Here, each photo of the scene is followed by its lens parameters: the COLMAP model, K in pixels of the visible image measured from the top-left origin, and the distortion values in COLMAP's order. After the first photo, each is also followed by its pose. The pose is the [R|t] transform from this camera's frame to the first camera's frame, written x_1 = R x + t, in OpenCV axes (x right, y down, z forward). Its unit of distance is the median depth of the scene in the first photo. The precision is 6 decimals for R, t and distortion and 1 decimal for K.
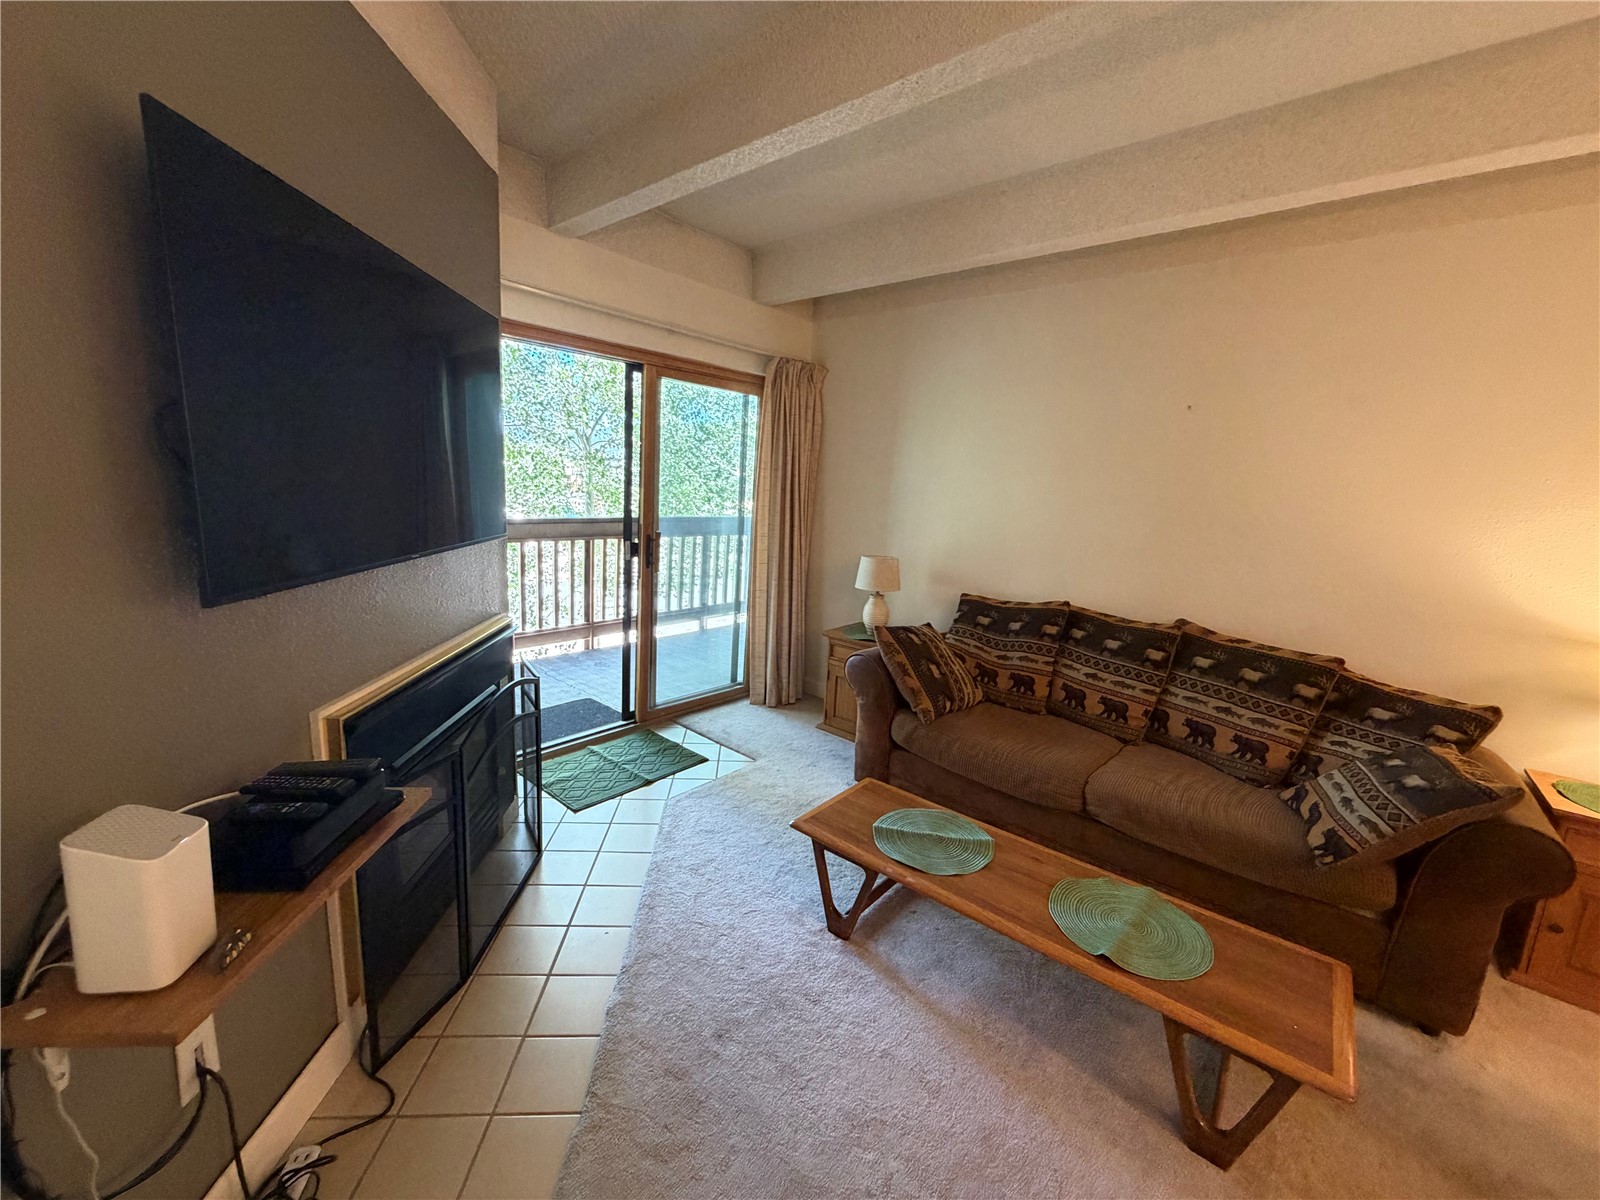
lens RADIAL K [[640.4, 0, 802.3], [0, 640.4, 599.0], [0, 0, 1]] dist [-0.000481, 0.000325]
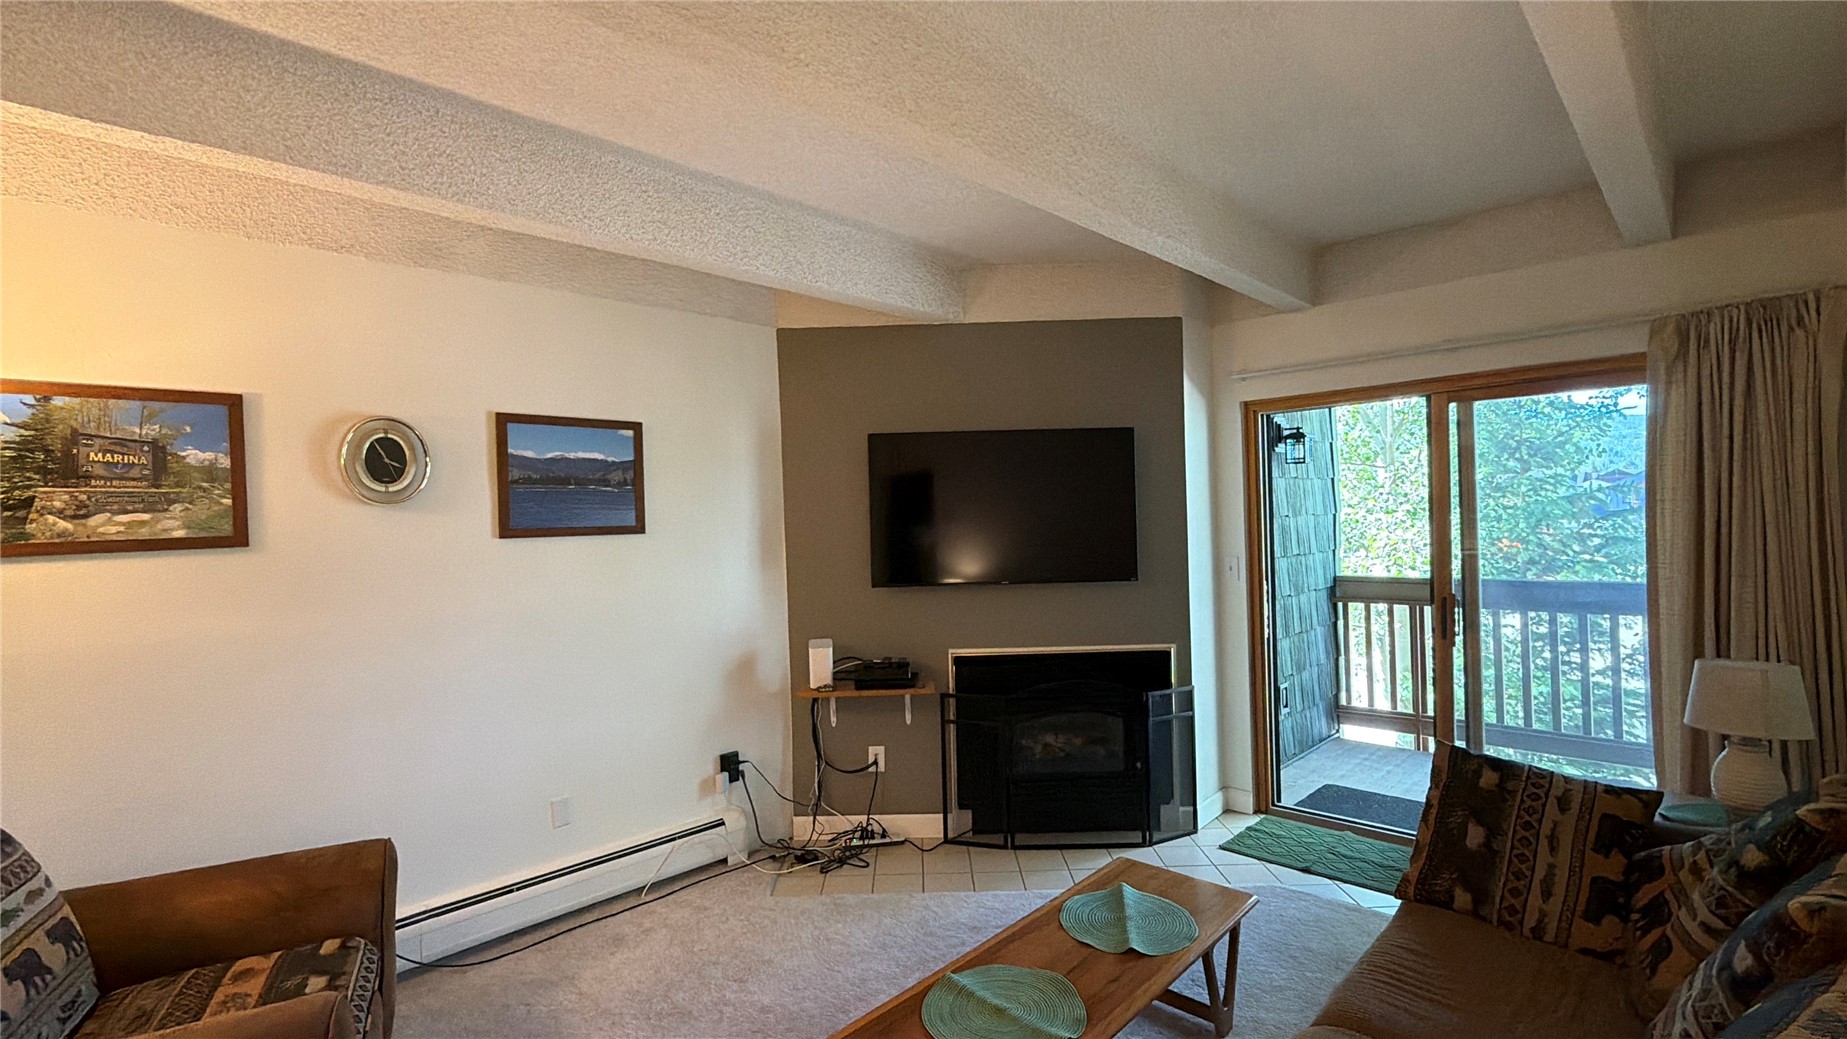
lens RADIAL K [[828.0, 0, 923.5], [0, 828.0, 519.5], [0, 0, 1]] dist [0.000343, -0.000189]
pose [[-0.068617, -0.054141, -0.996173, 0.878233], [-0.156606, 0.986732, -0.042840, -0.054144], [0.985275, 0.153067, -0.076186, 0.450343]]
